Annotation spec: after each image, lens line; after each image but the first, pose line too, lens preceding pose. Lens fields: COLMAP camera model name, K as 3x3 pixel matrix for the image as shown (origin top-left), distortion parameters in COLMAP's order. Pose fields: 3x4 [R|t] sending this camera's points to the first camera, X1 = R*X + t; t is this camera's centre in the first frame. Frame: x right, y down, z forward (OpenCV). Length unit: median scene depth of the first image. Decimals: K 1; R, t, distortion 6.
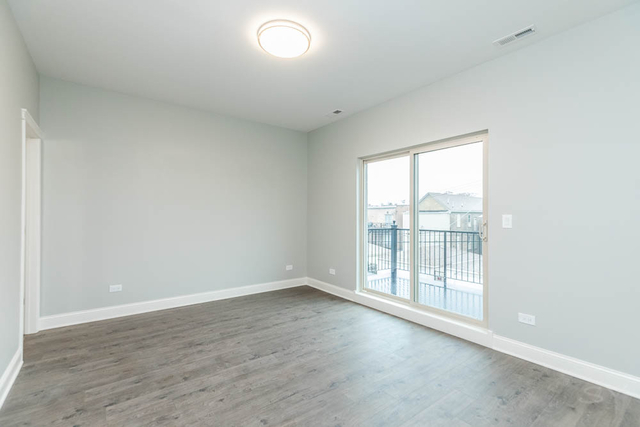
lens RADIAL K [[289.3, 0, 318.1], [0, 289.3, 217.5], [0, 0, 1]] dist [0.003329, -0.000638]
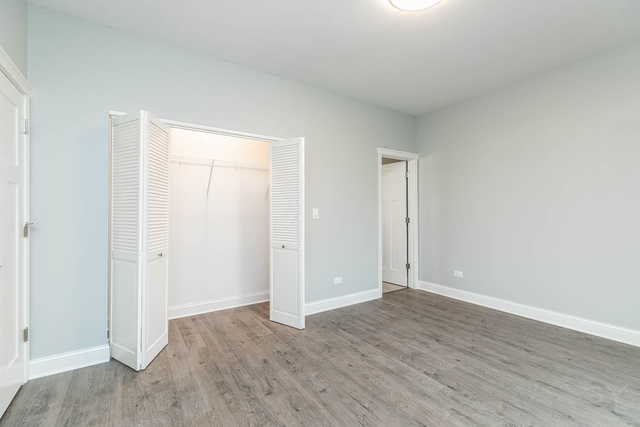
lens RADIAL K [[289.3, 0, 319.3], [0, 289.3, 209.8], [0, 0, 1]] dist [0.003329, -0.000638]
pose [[-0.059915, -0.015279, -0.998087, 0.607350], [-0.005837, 0.999871, -0.014956, 0.019800], [0.998186, 0.004929, -0.059996, 0.685643]]
